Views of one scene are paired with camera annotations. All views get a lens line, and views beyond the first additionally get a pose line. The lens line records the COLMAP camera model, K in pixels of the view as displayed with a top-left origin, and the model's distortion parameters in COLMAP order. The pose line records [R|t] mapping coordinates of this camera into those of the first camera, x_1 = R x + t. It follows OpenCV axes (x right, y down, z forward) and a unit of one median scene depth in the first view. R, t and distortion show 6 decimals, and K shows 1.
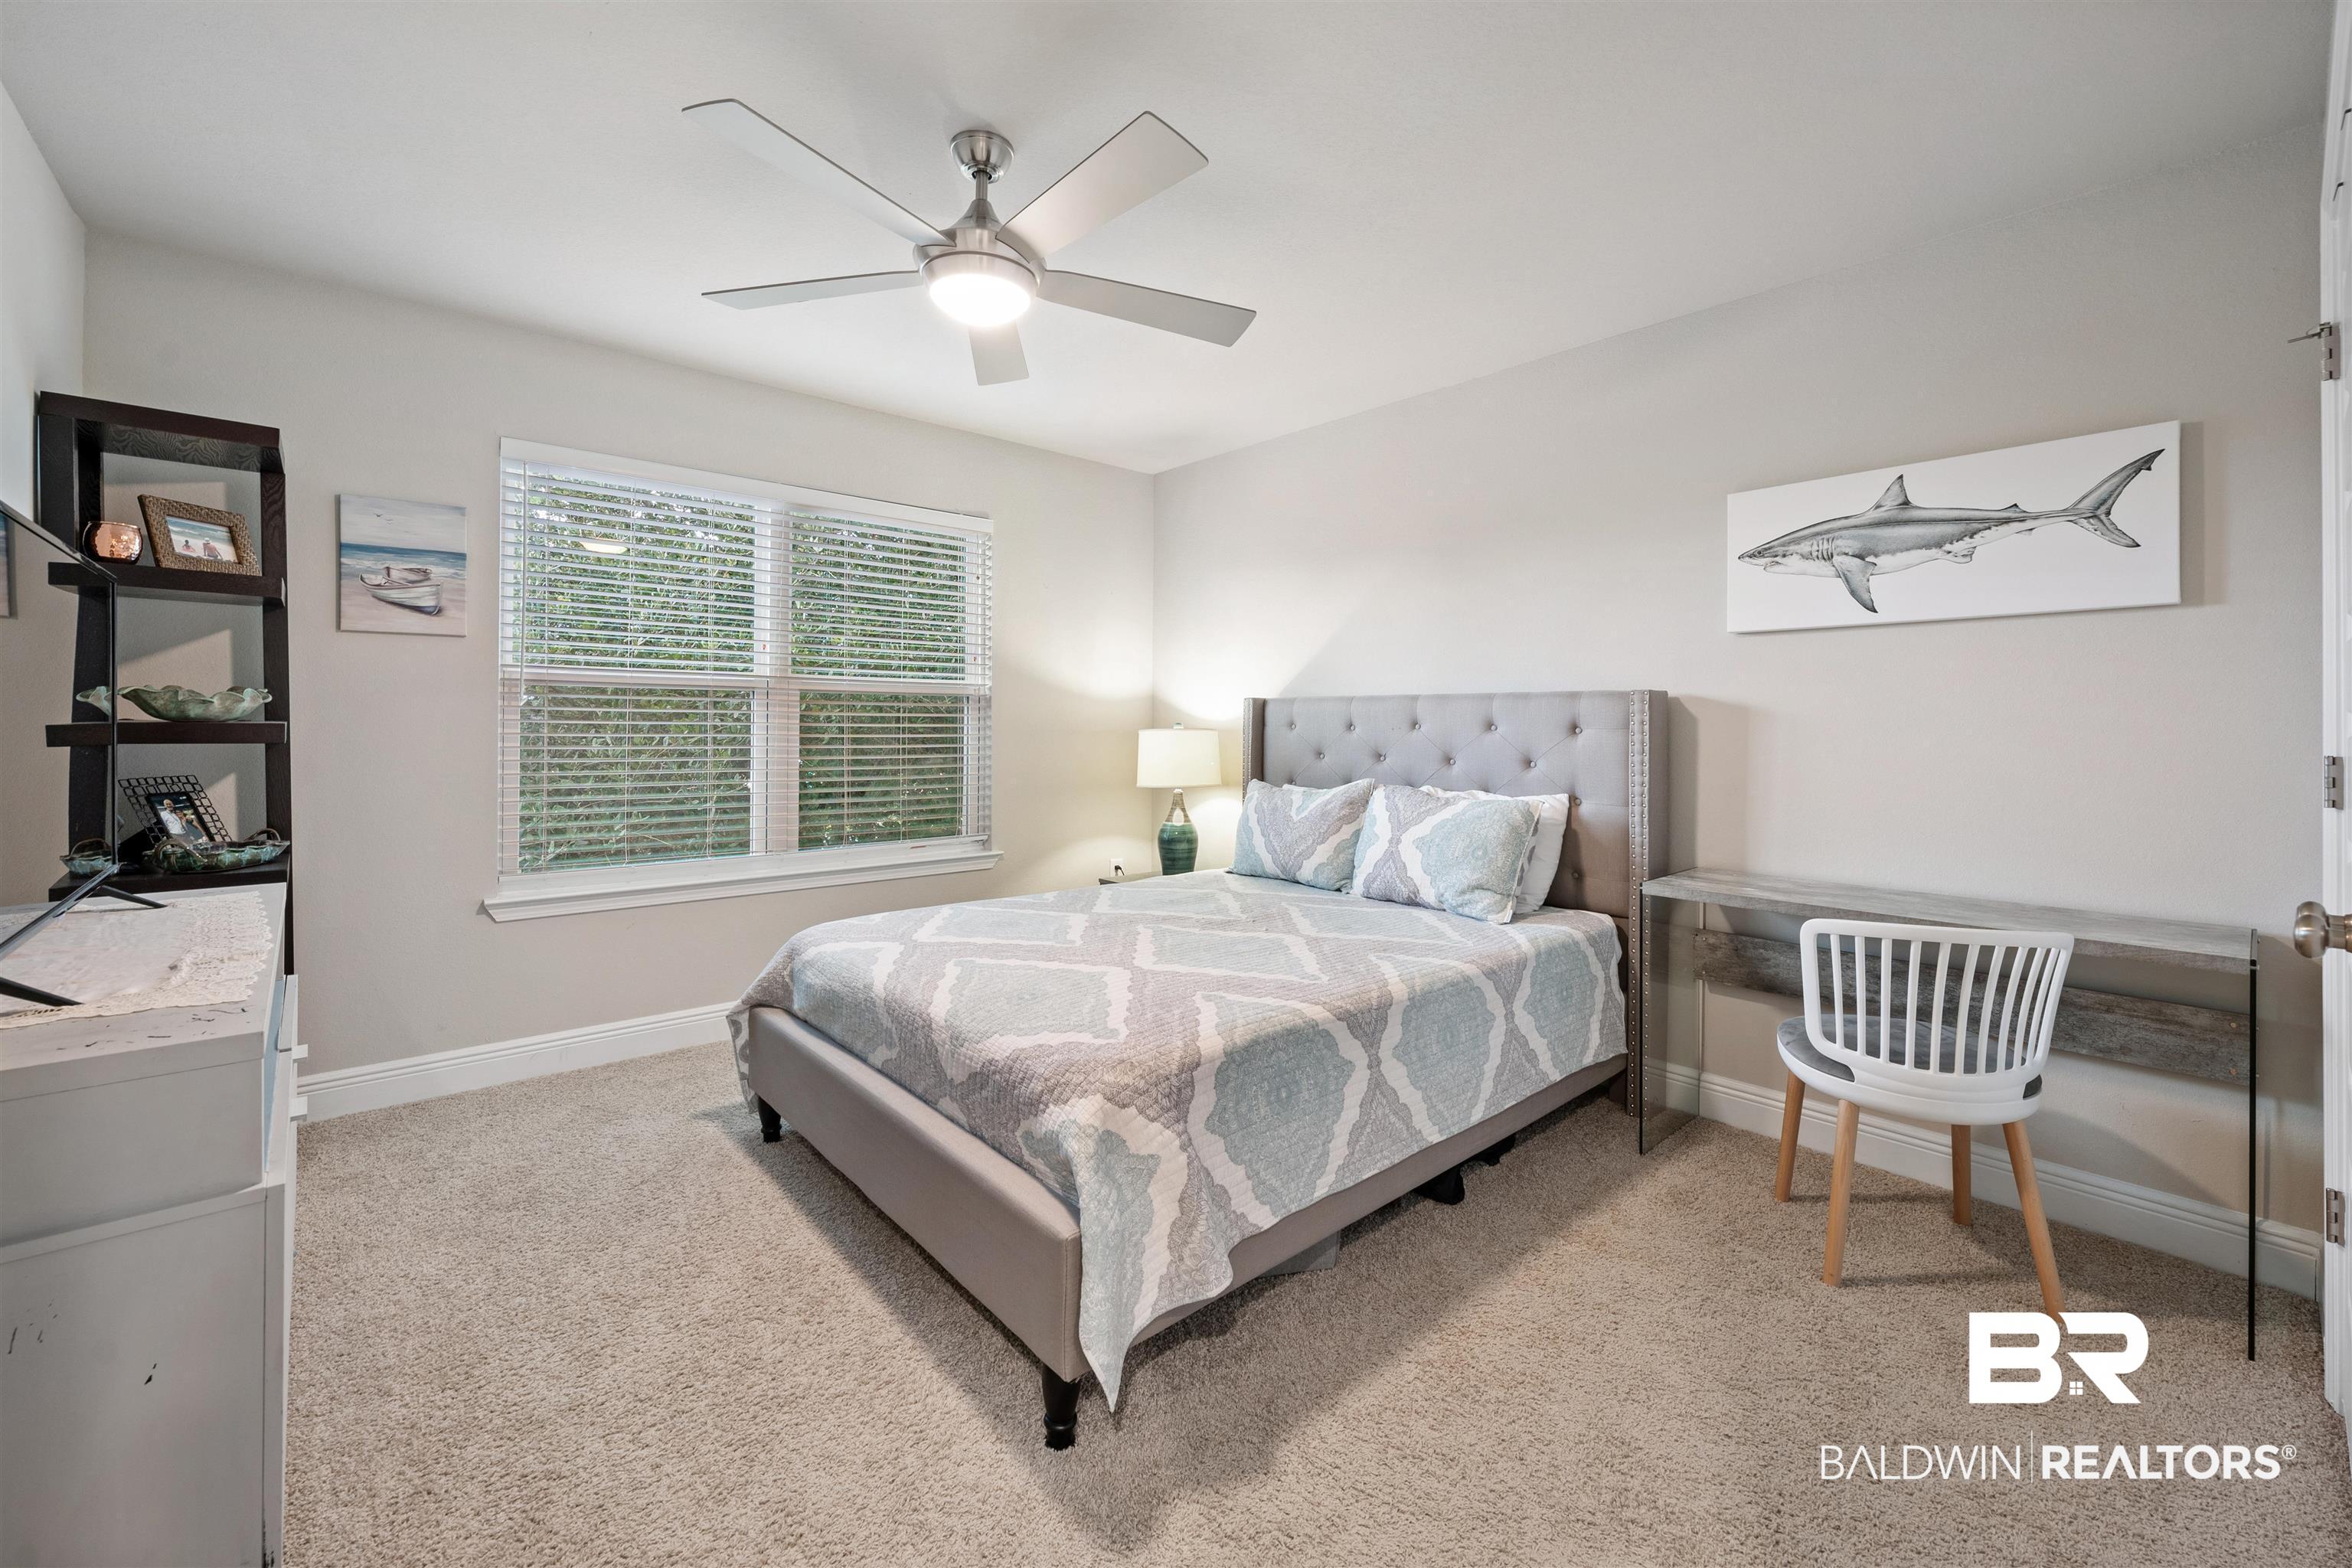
lens RADIAL K [[945.5, 0, 1153.0], [0, 945.5, 727.1], [0, 0, 1]] dist [-0.001961, 0.000010]
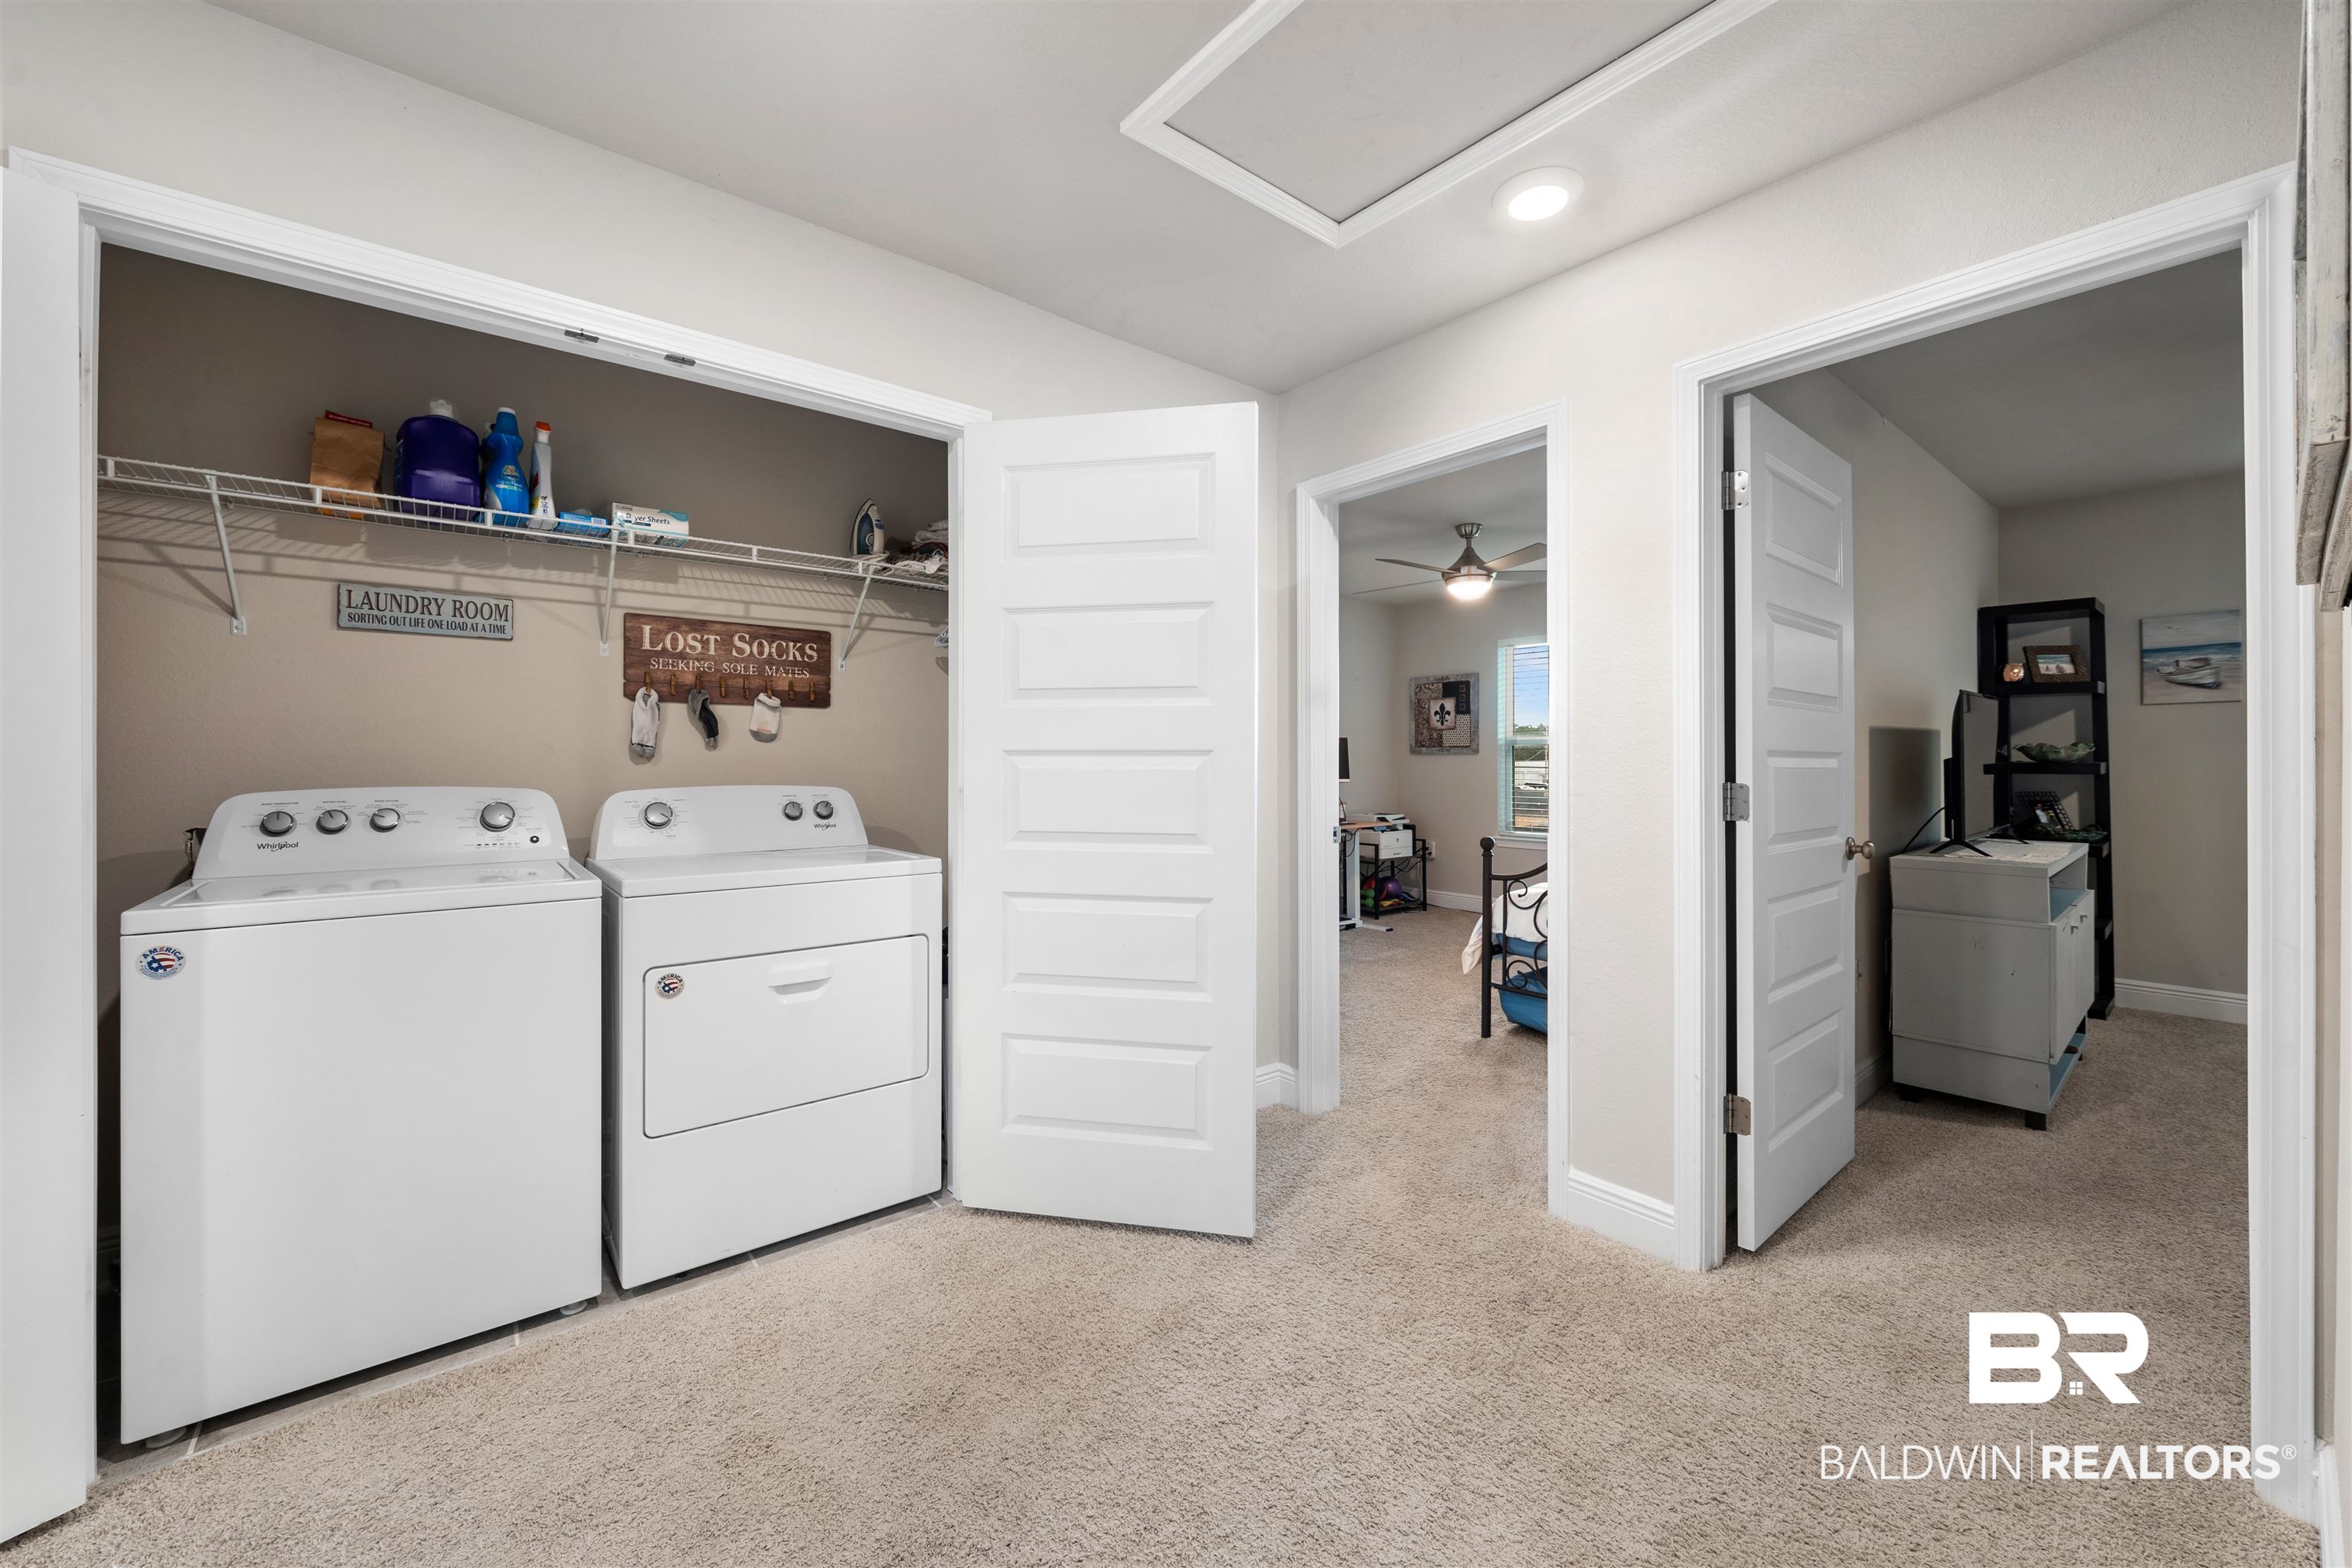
lens RADIAL K [[945.5, 0, 1162.6], [0, 945.5, 751.2], [0, 0, 1]] dist [-0.001961, 0.000010]
pose [[-0.008855, -0.013875, -0.999865, 0.838387], [-0.006232, 0.999885, -0.013820, 0.008791], [0.999941, 0.006109, -0.008940, -0.718430]]
